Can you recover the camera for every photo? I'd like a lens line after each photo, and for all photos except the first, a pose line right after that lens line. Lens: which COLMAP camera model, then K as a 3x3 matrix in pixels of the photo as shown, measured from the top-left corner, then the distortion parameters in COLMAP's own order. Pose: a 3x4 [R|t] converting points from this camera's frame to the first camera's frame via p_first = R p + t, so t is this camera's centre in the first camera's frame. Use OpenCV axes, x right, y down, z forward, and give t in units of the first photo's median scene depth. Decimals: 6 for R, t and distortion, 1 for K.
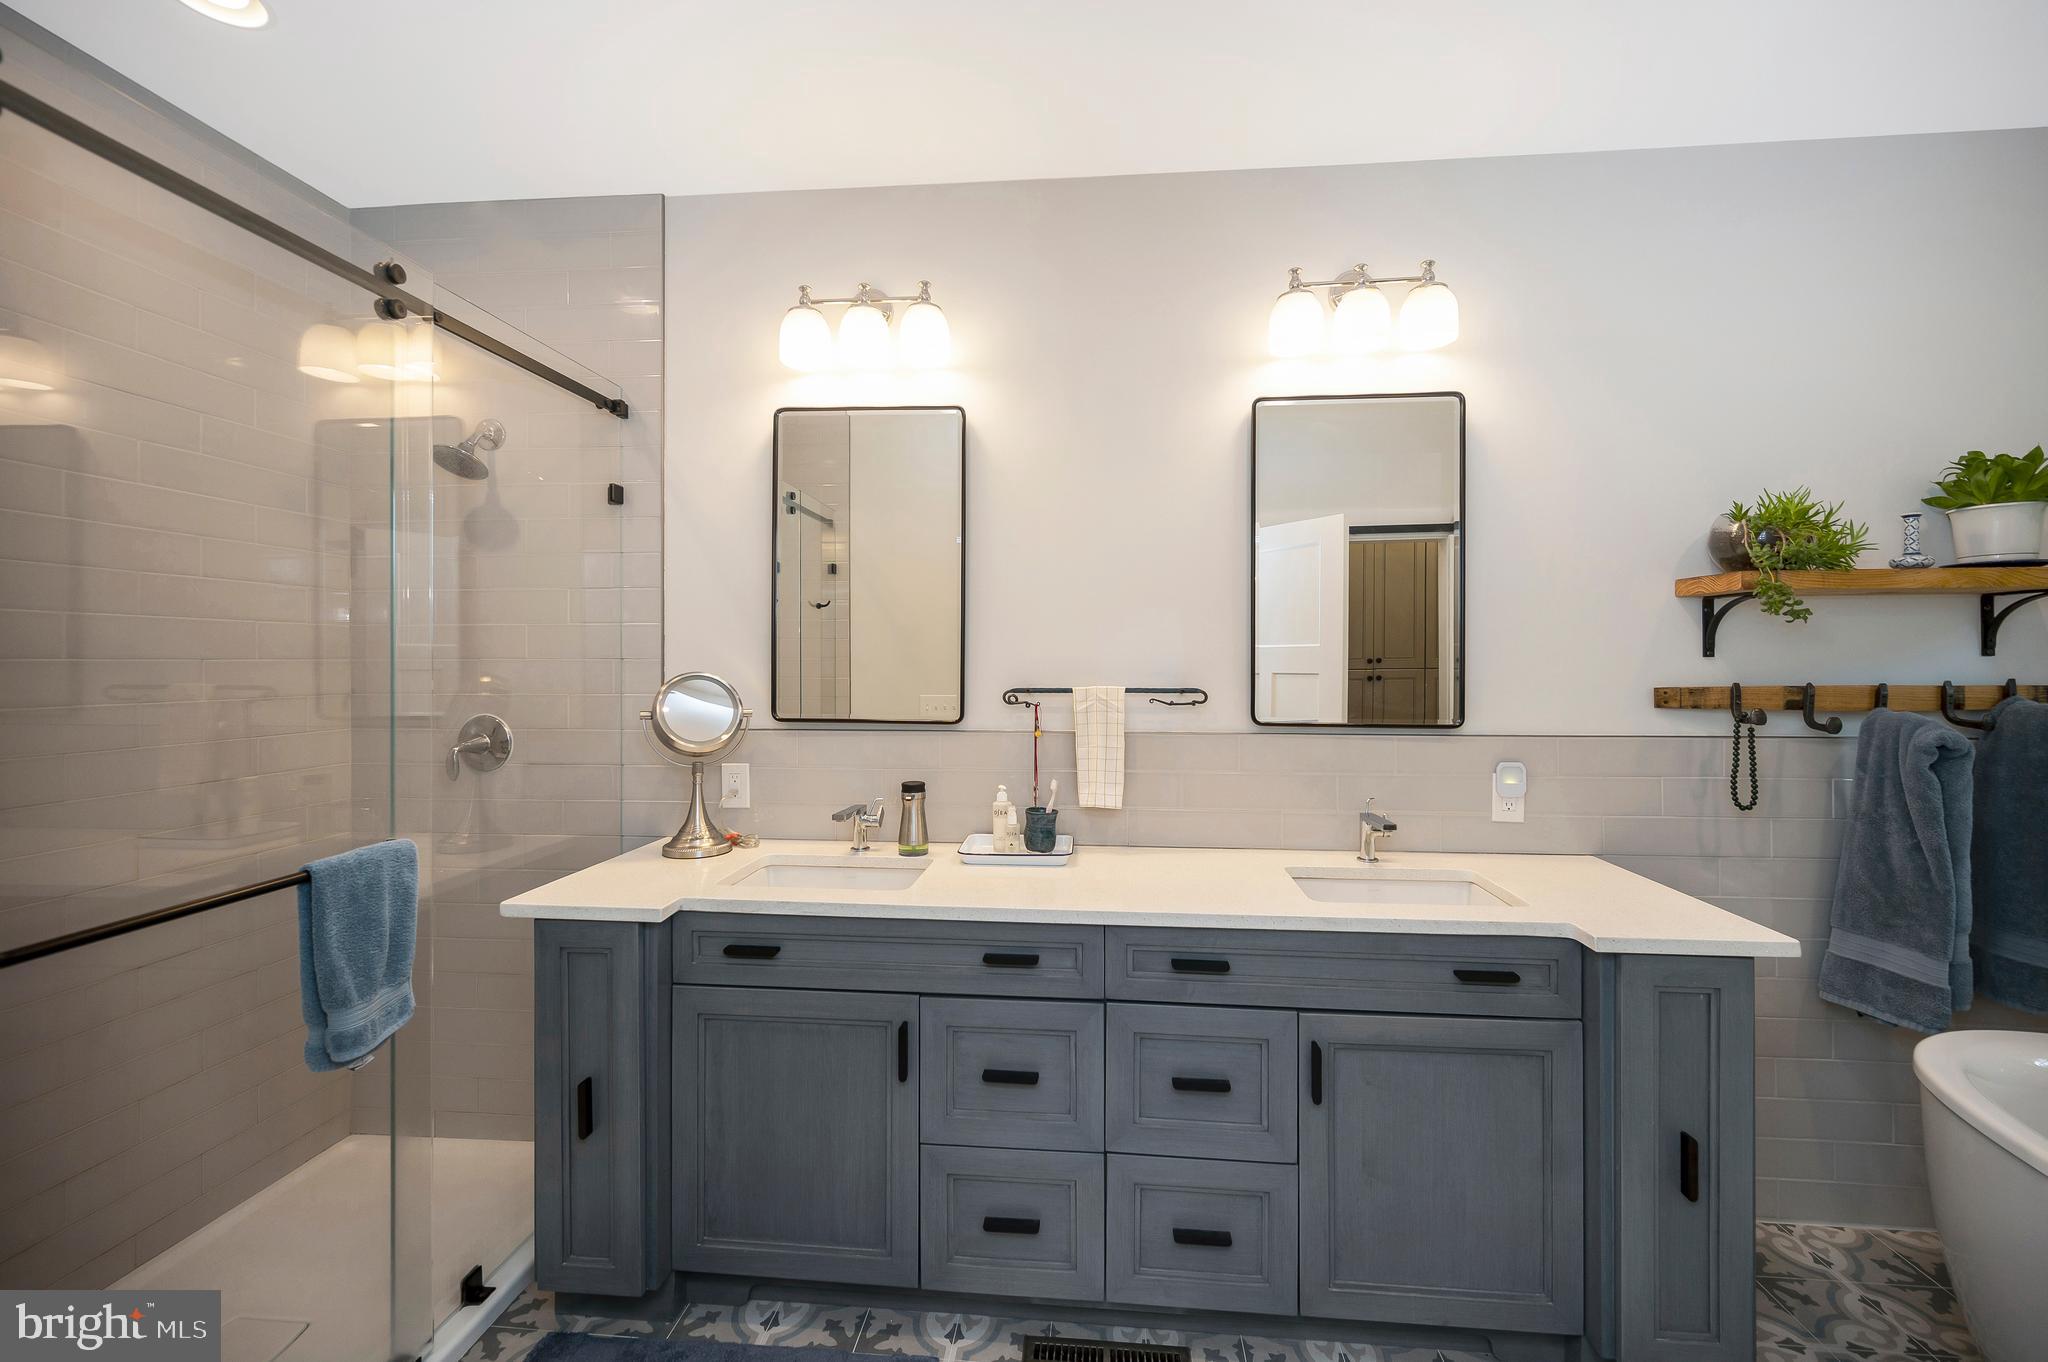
lens RADIAL K [[904.9, 0, 1020.3], [0, 904.9, 644.6], [0, 0, 1]] dist [0.002429, 0.000238]
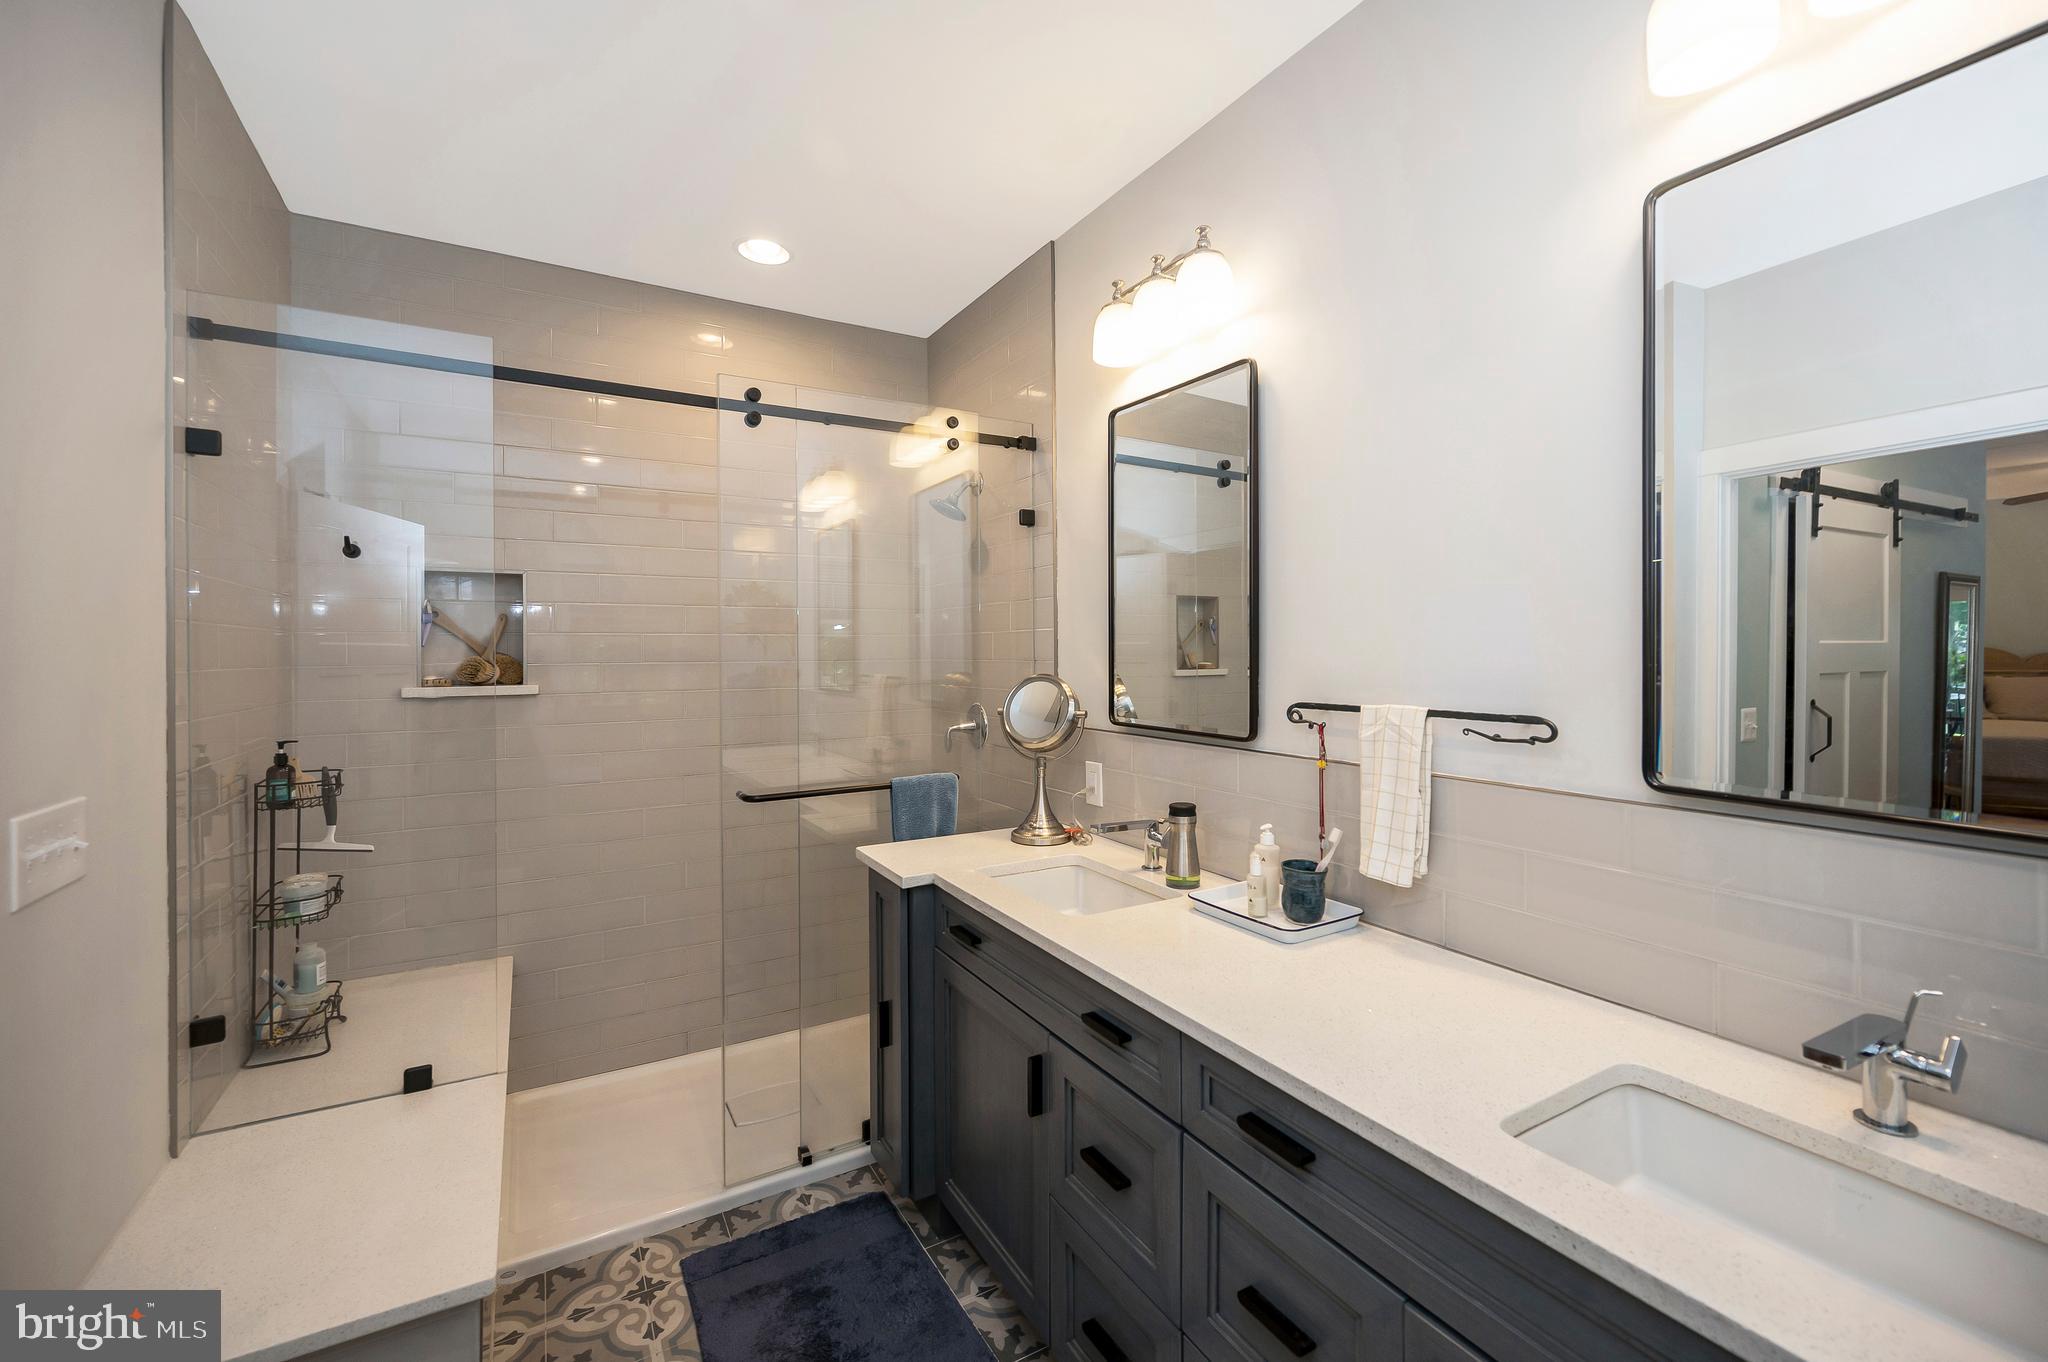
lens RADIAL K [[851.2, 0, 1004.7], [0, 851.2, 652.6], [0, 0, 1]] dist [-0.000266, -0.000010]
pose [[0.576164, -0.000868, -0.817333, 0.457683], [0.010071, 0.999931, 0.006037, -0.001581], [0.817272, -0.011709, 0.576133, 0.381605]]
